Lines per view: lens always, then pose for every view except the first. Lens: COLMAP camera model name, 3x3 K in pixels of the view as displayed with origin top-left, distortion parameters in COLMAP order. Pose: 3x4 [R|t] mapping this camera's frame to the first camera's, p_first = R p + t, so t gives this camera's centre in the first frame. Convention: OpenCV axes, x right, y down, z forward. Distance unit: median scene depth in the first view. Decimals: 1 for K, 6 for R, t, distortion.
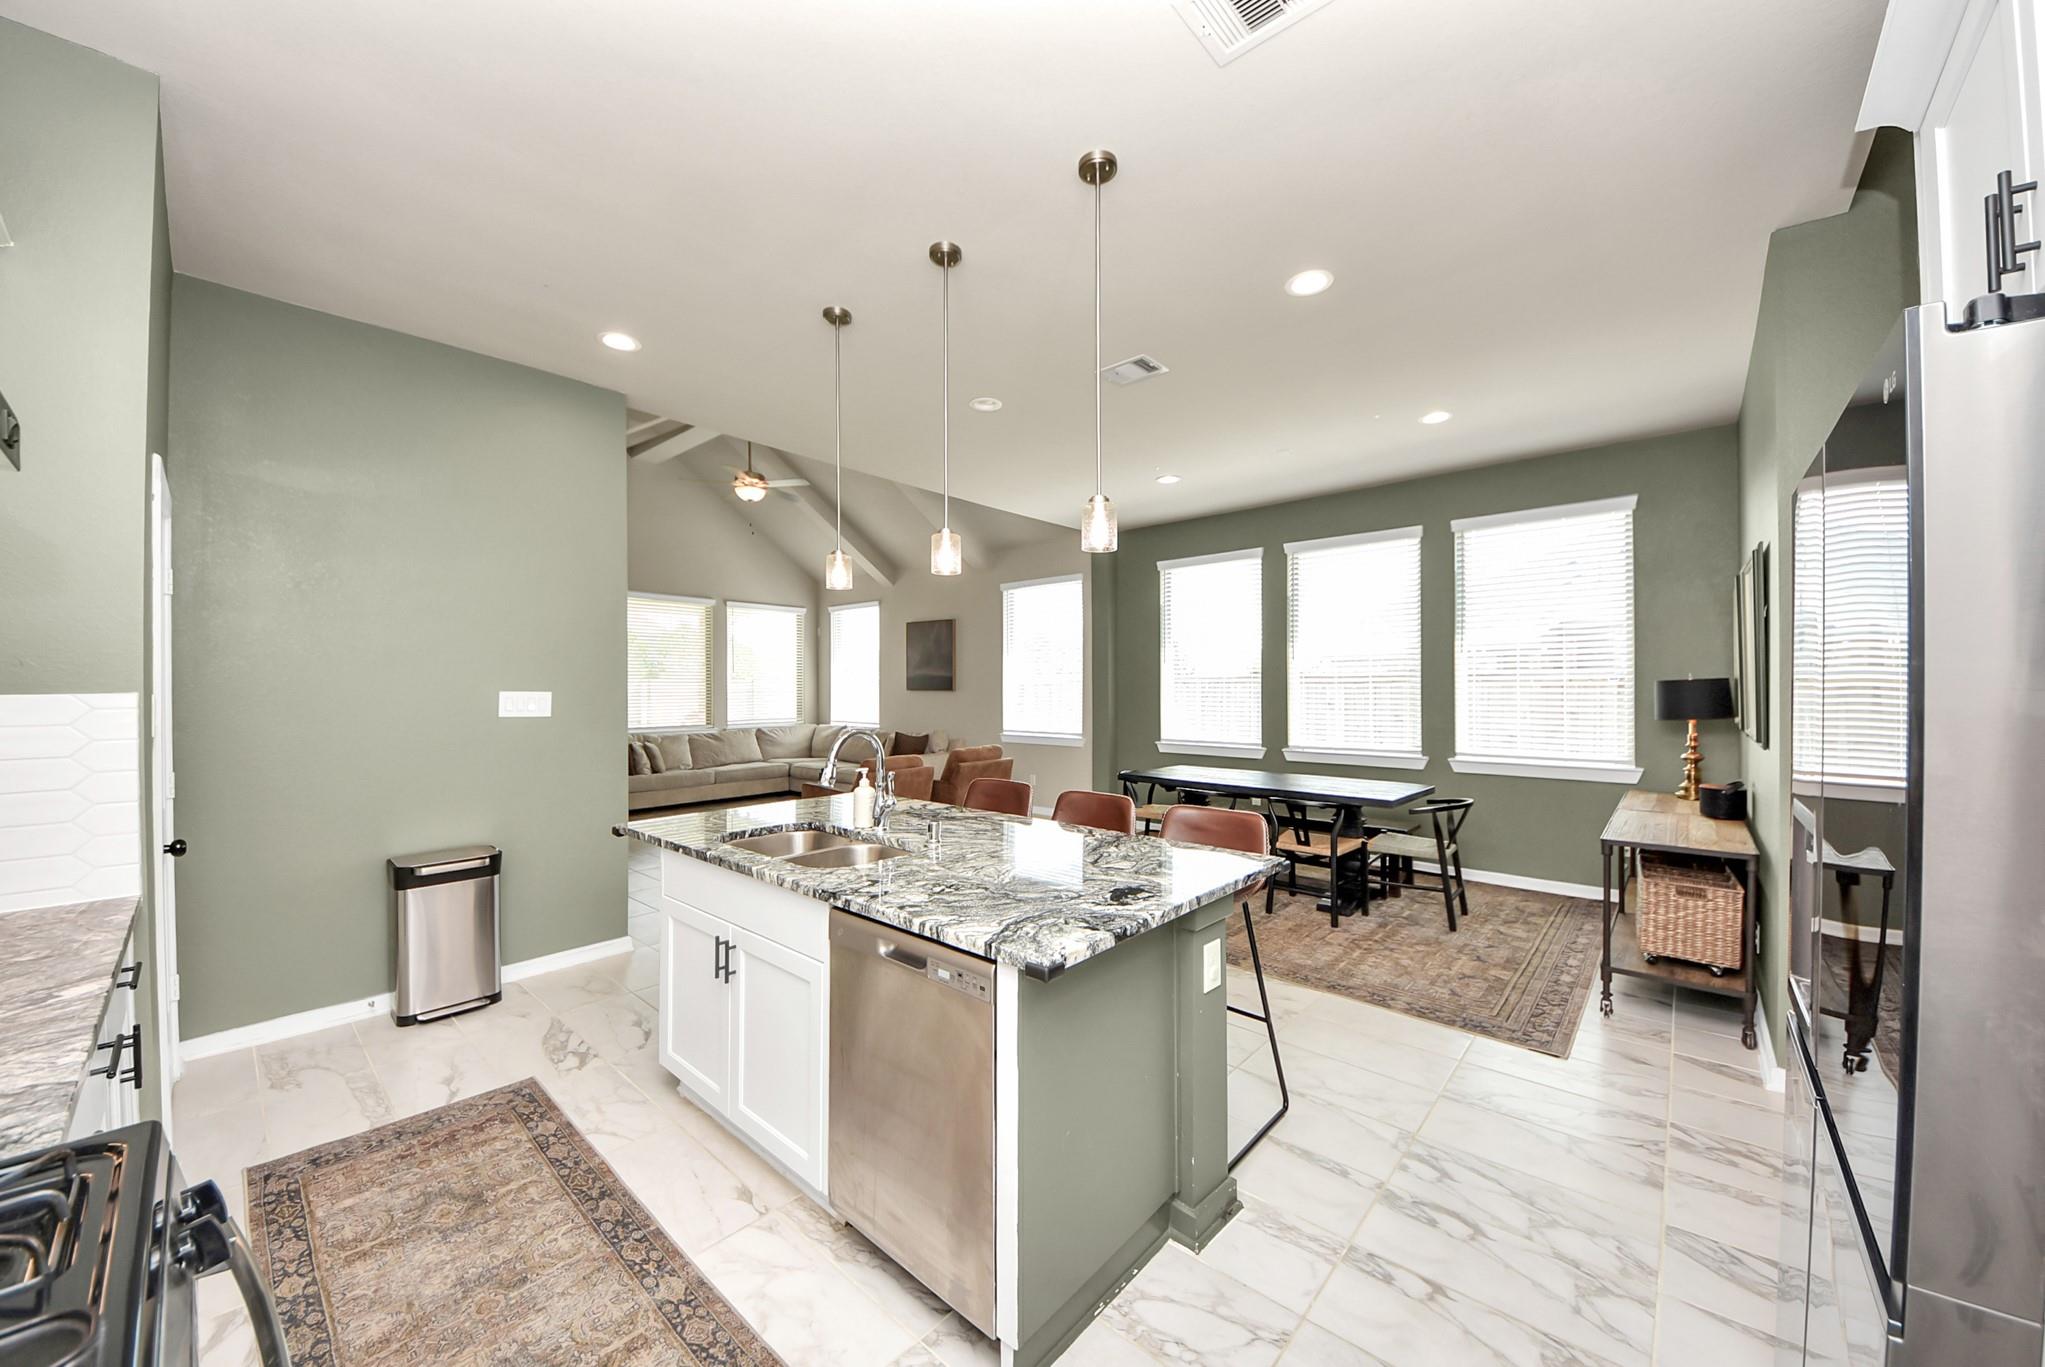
lens RADIAL K [[763.8, 0, 1003.6], [0, 763.8, 675.9], [0, 0, 1]] dist [0.004485, -0.005276]
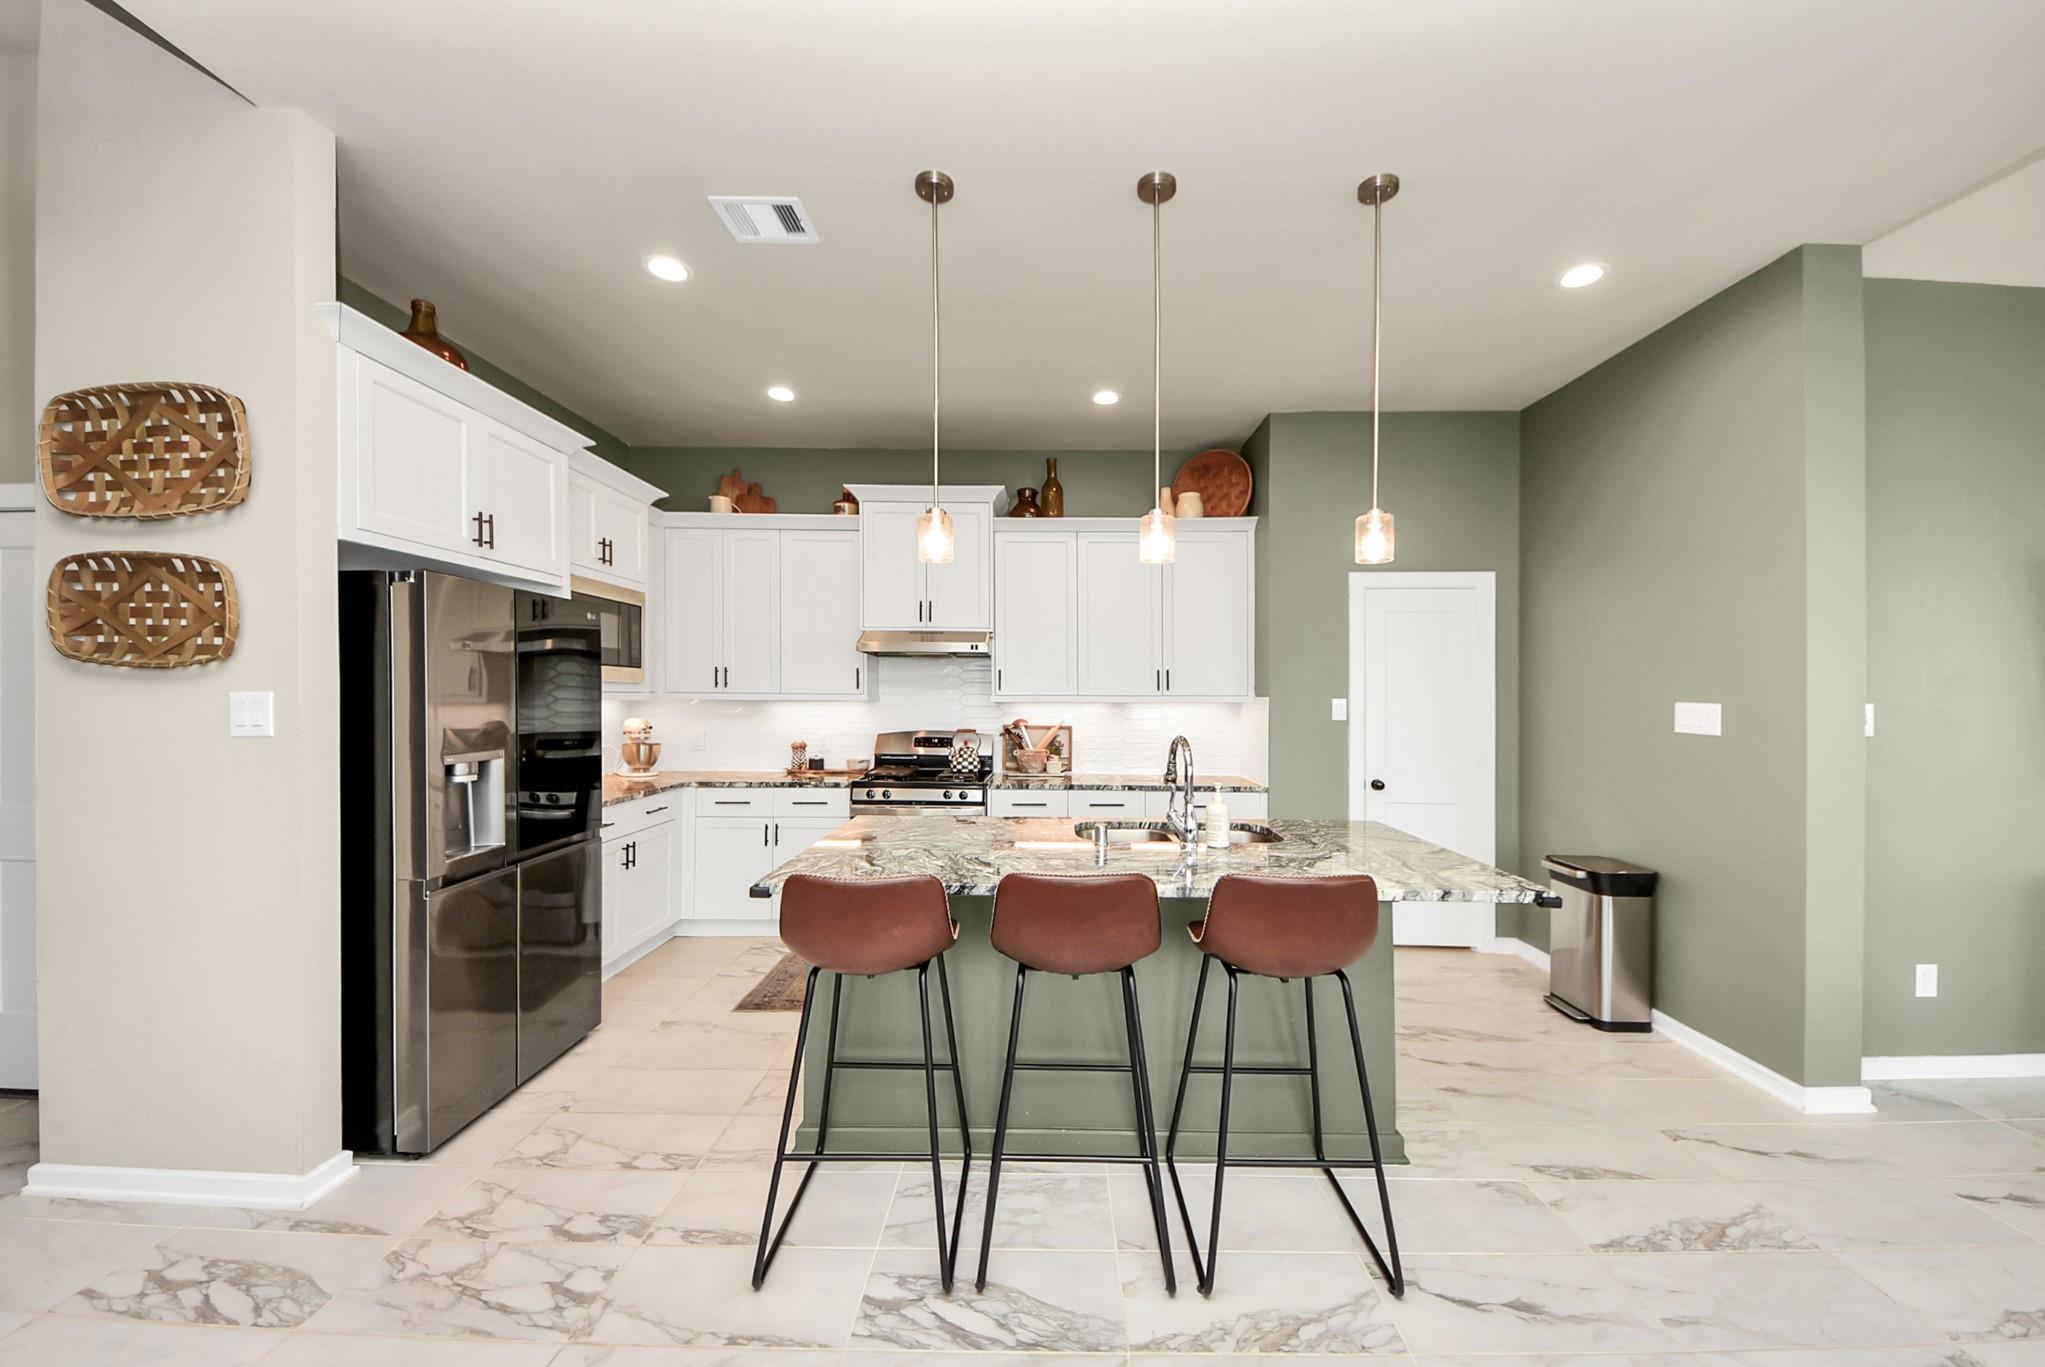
lens RADIAL K [[763.8, 0, 1008.5], [0, 763.8, 693.9], [0, 0, 1]] dist [0.004485, -0.005276]
pose [[-0.763034, -0.000984, -0.646358, 0.345005], [0.003799, 0.999975, -0.006008, 0.010581], [0.646348, -0.007040, -0.763011, 0.904747]]
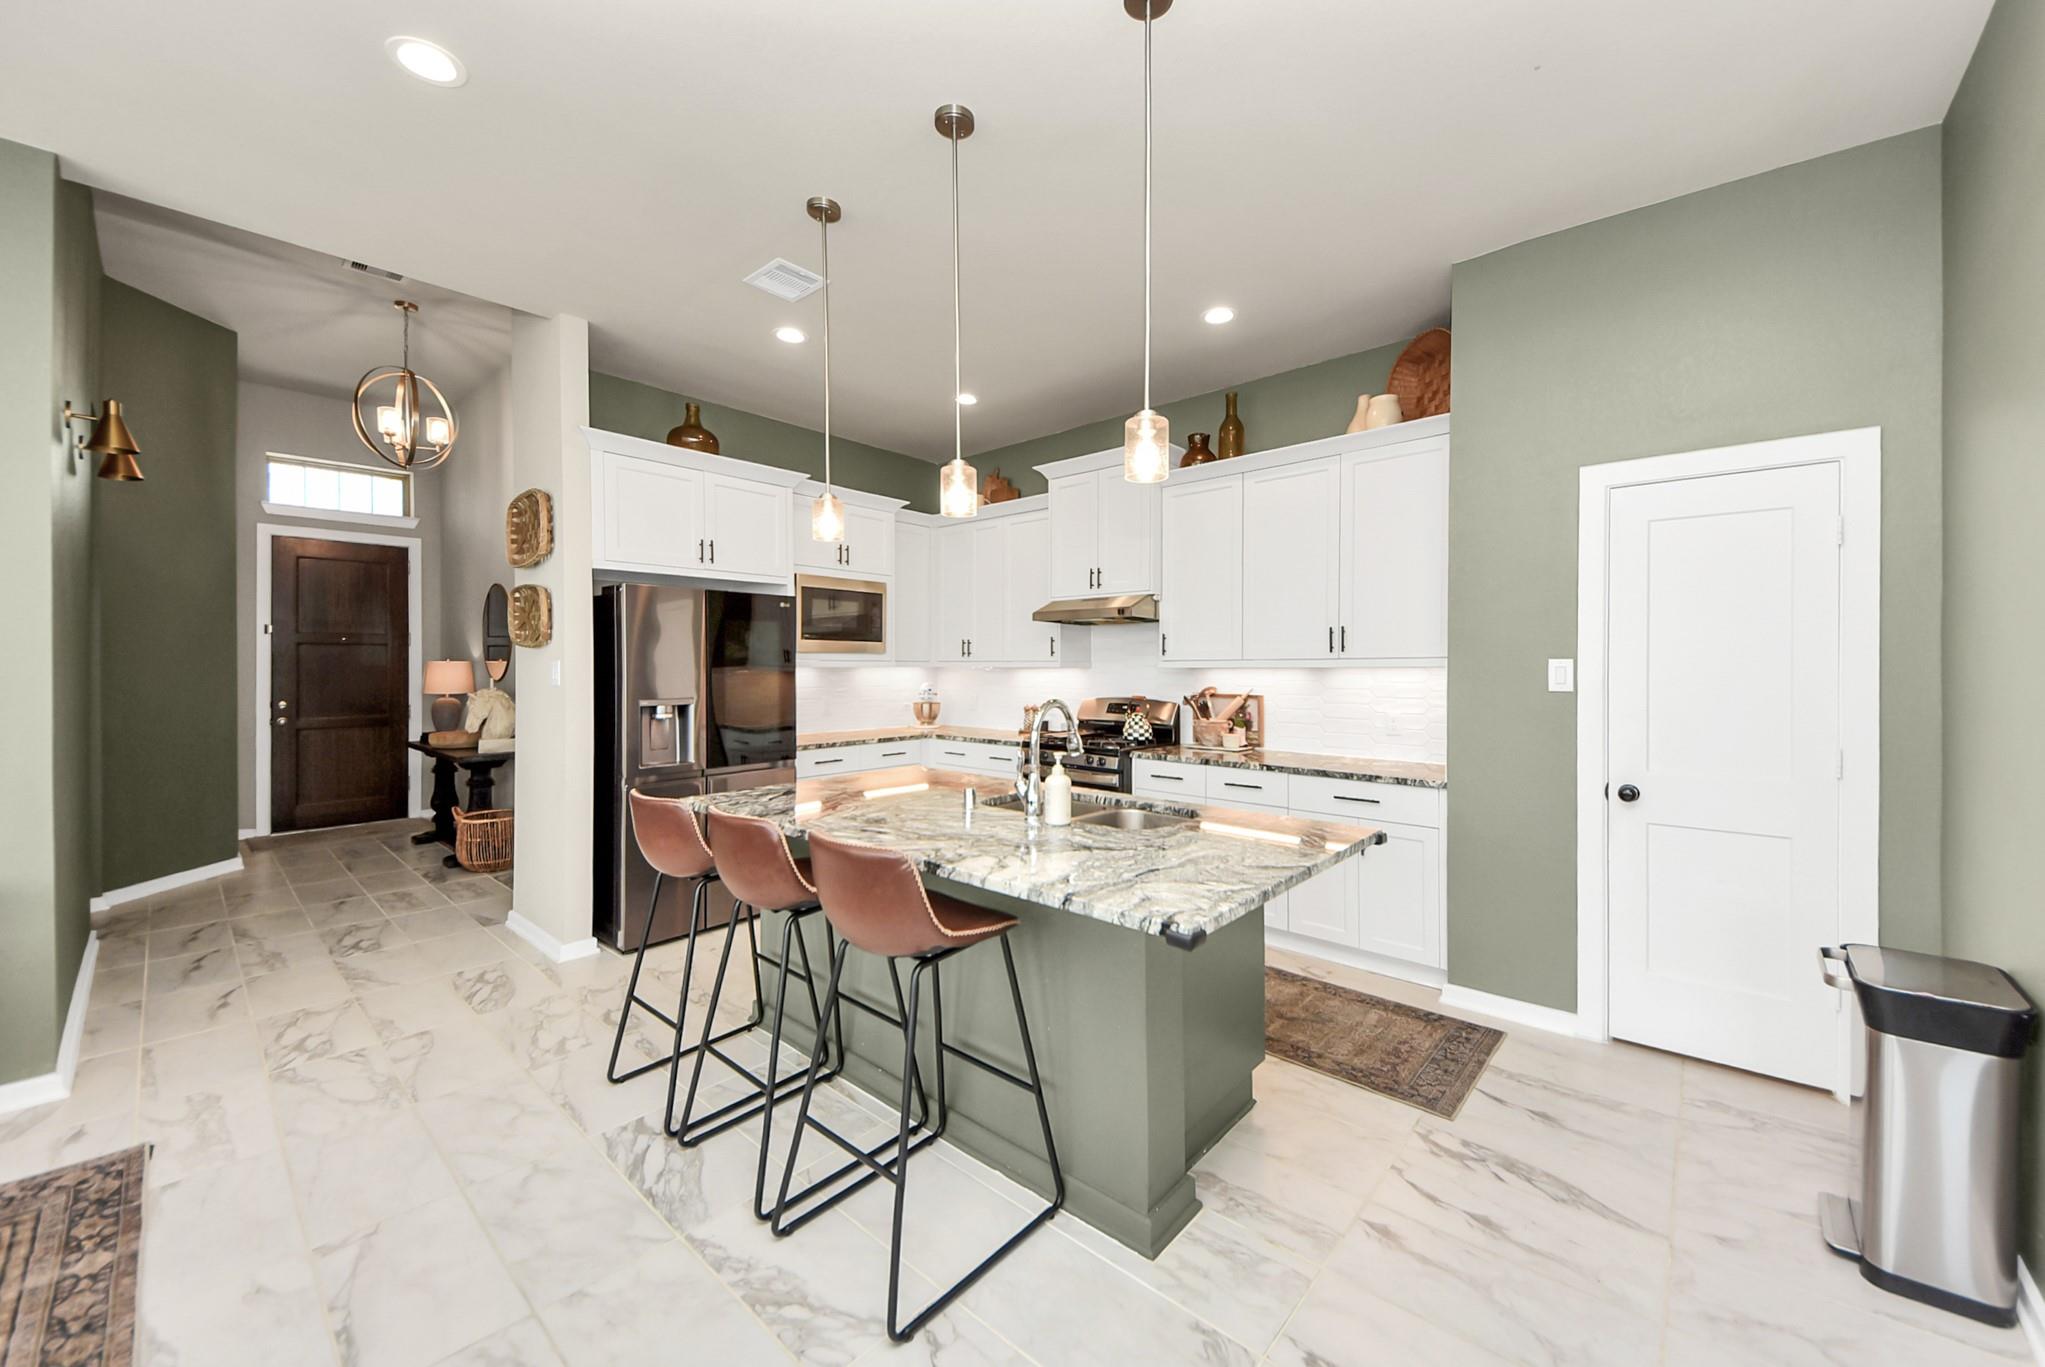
lens RADIAL K [[763.8, 0, 1081.5], [0, 763.8, 677.2], [0, 0, 1]] dist [0.004485, -0.005276]
pose [[-0.999811, 0.004074, -0.019018, -0.107136], [0.004015, 0.999987, 0.003139, 0.021861], [0.019030, 0.003062, -0.999814, 1.061386]]
